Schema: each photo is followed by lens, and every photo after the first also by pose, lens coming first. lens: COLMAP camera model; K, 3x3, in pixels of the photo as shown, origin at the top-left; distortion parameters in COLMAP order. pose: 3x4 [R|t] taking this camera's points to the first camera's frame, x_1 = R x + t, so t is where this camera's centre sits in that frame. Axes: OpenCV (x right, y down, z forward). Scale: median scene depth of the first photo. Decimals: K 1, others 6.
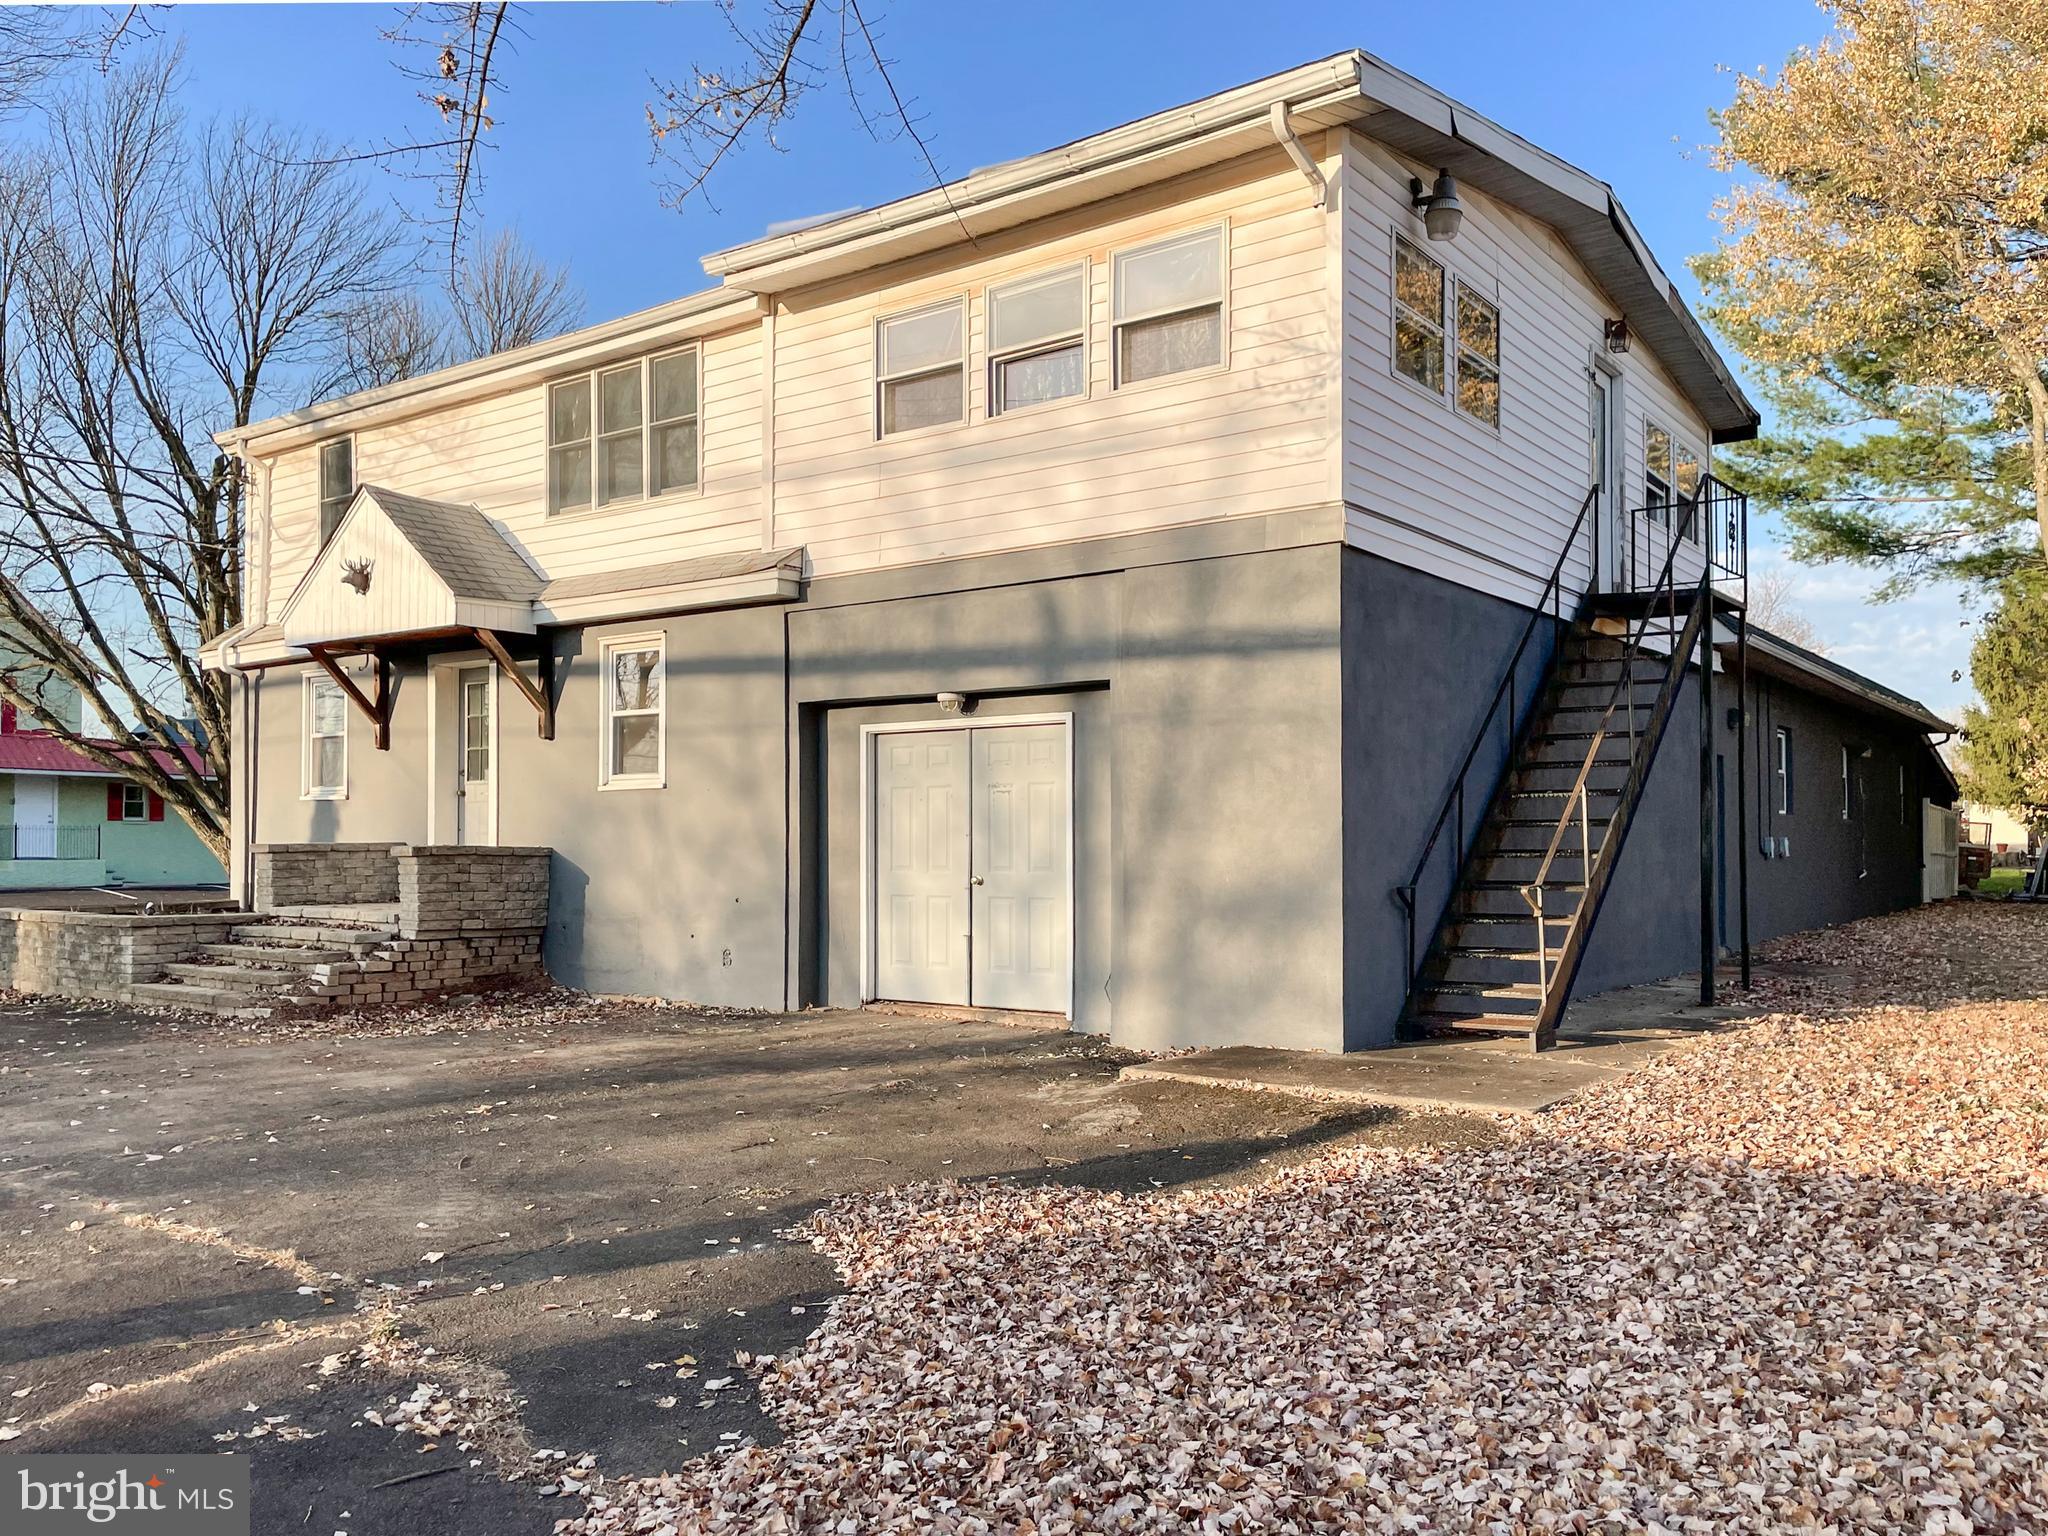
lens RADIAL K [[1591.0, 0, 1029.2], [0, 1591.0, 817.4], [0, 0, 1]] dist [0.034298, 0.001518]
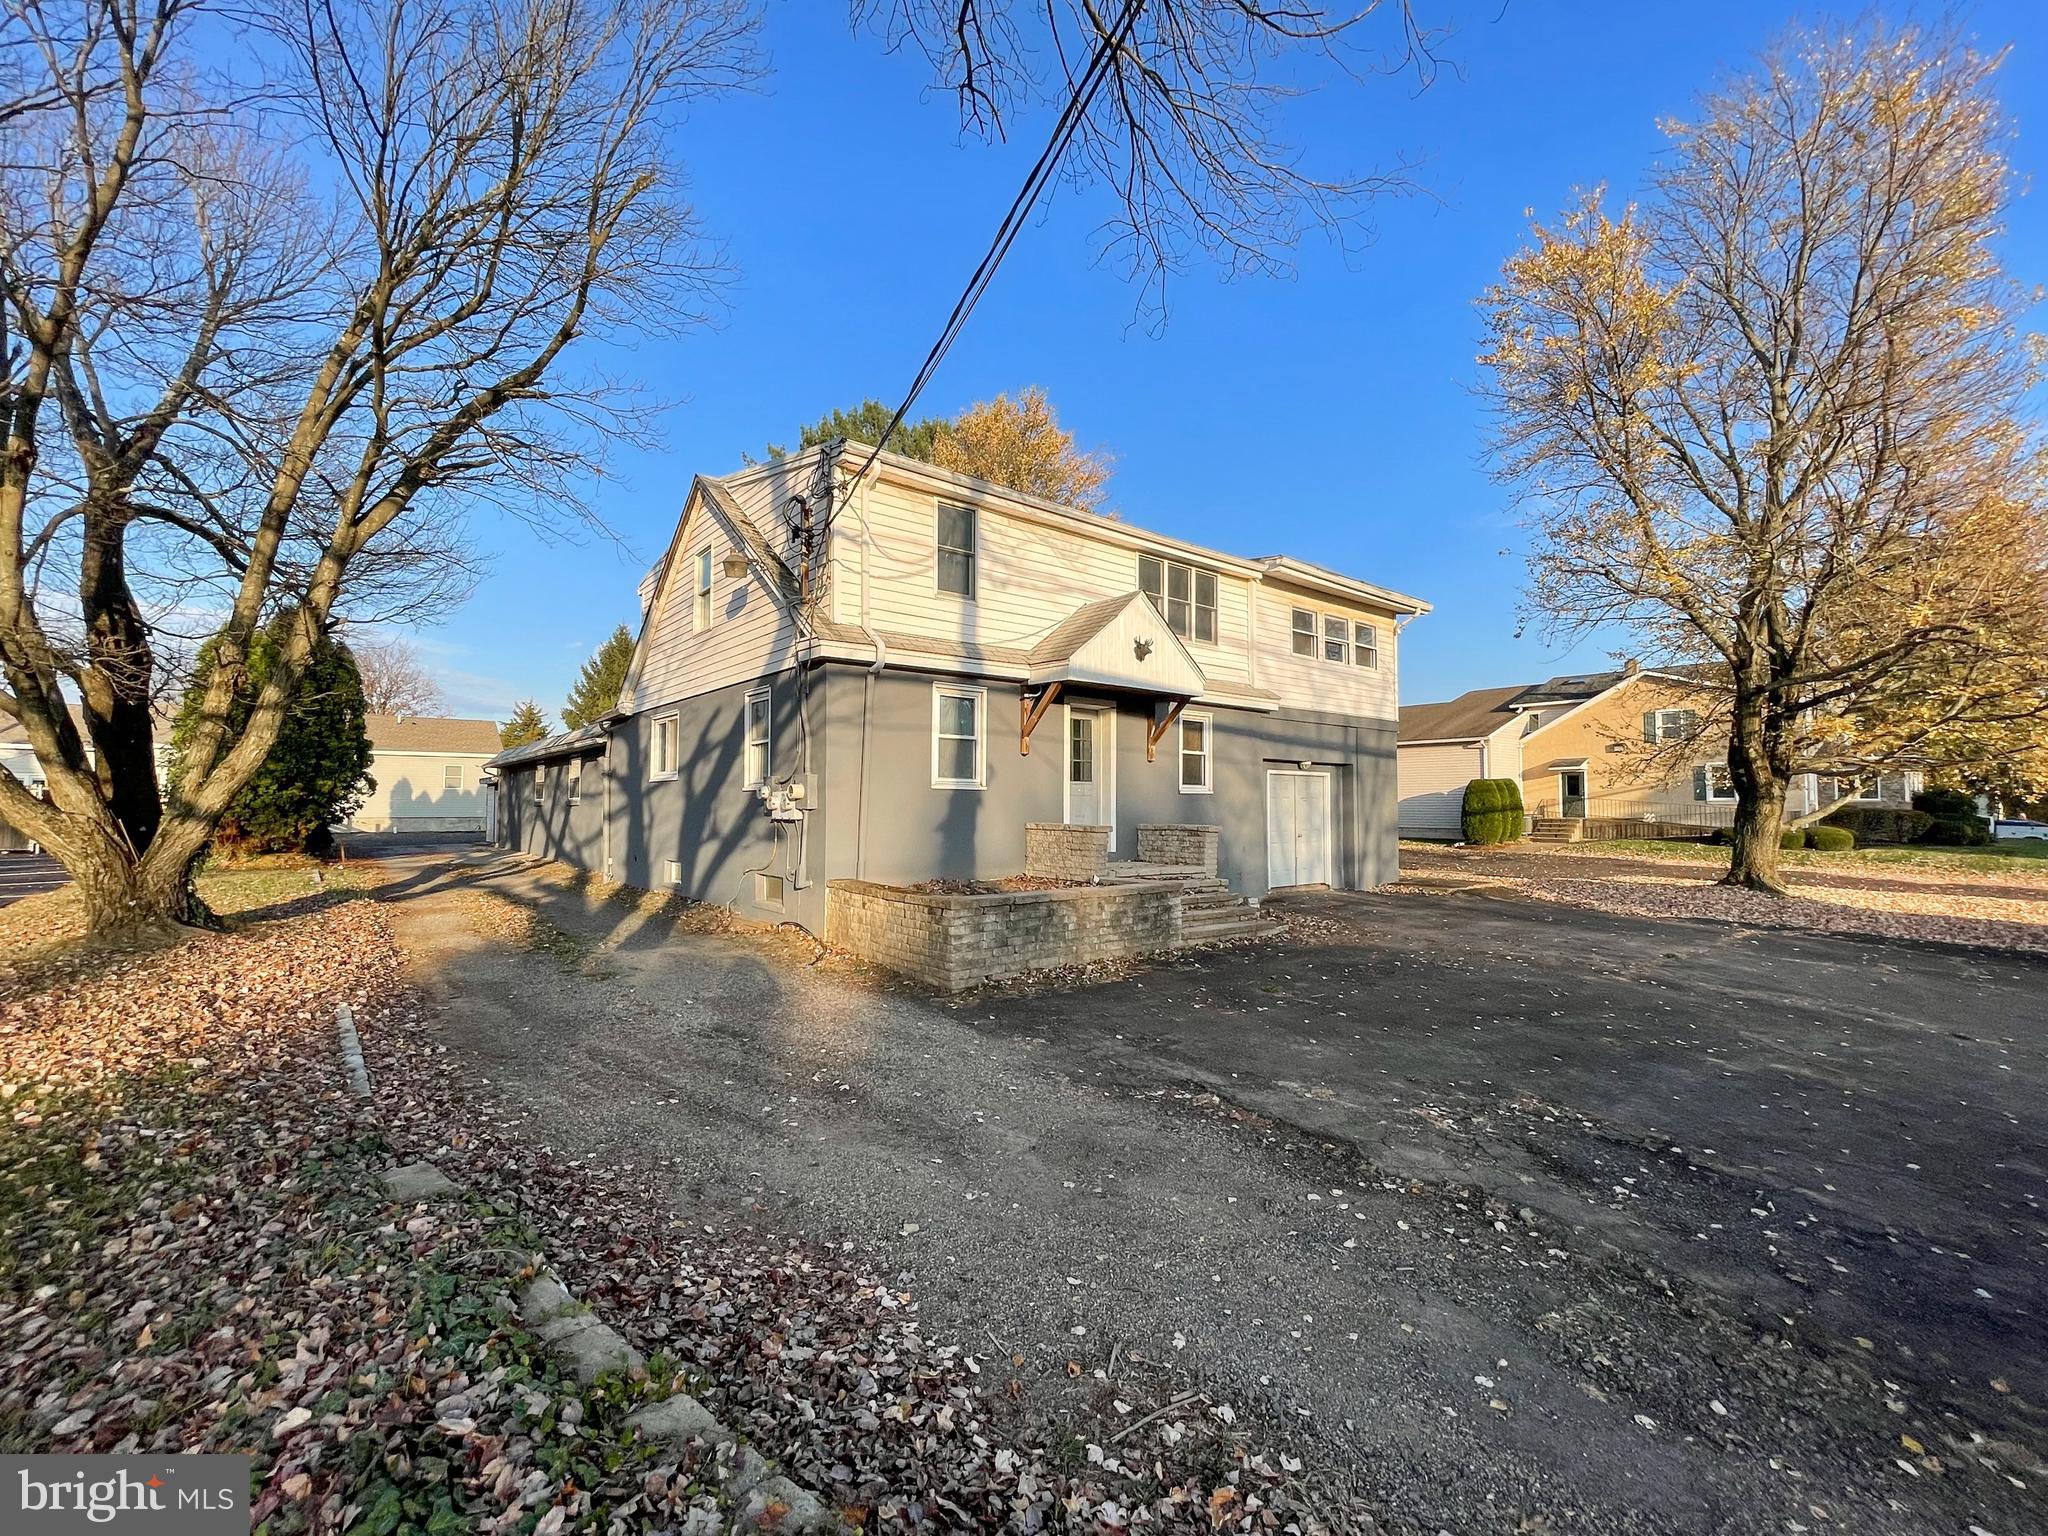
lens RADIAL K [[829.4, 0, 1024.0], [0, 829.4, 768.0], [0, 0, 1]] dist [0.000183, -0.000109]
pose [[0.271058, 0.044671, 0.961526, -1.307056], [-0.023178, 0.998936, -0.039876, -0.001072], [-0.962284, -0.011477, 0.271805, 0.963677]]
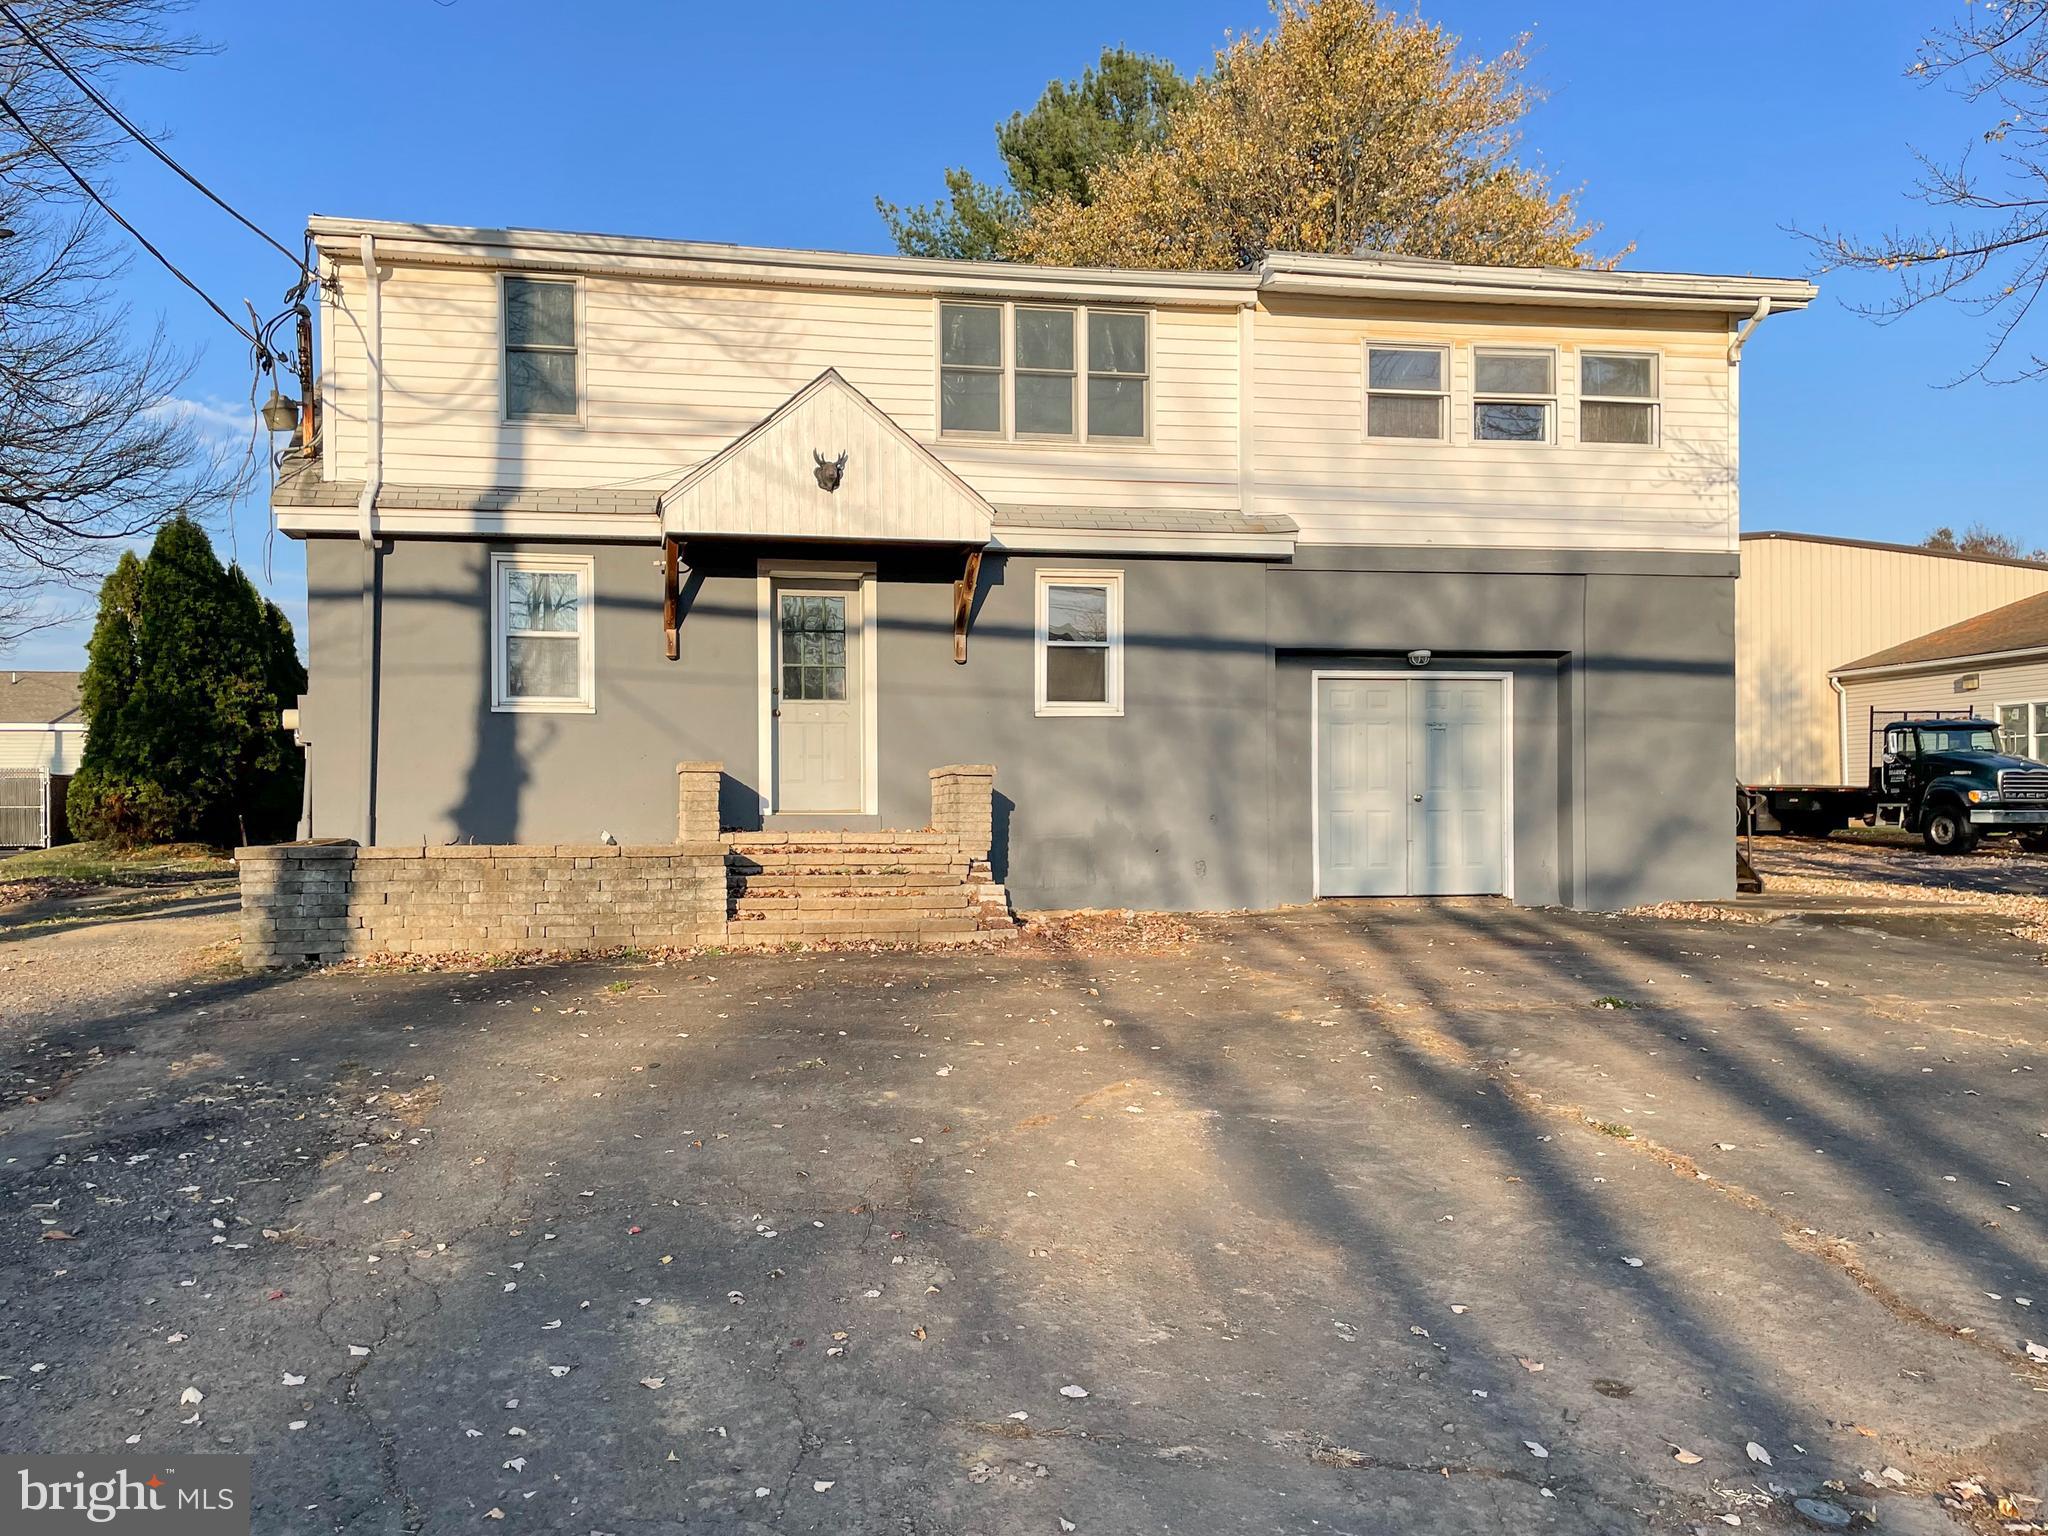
lens RADIAL K [[1591.0, 0, 1029.2], [0, 1591.0, 817.4], [0, 0, 1]] dist [0.034298, 0.001518]
pose [[0.677722, -0.005664, 0.735297, -1.093954], [-0.005371, 0.999906, 0.012652, 0.040931], [-0.735299, -0.012523, 0.677627, 0.314752]]
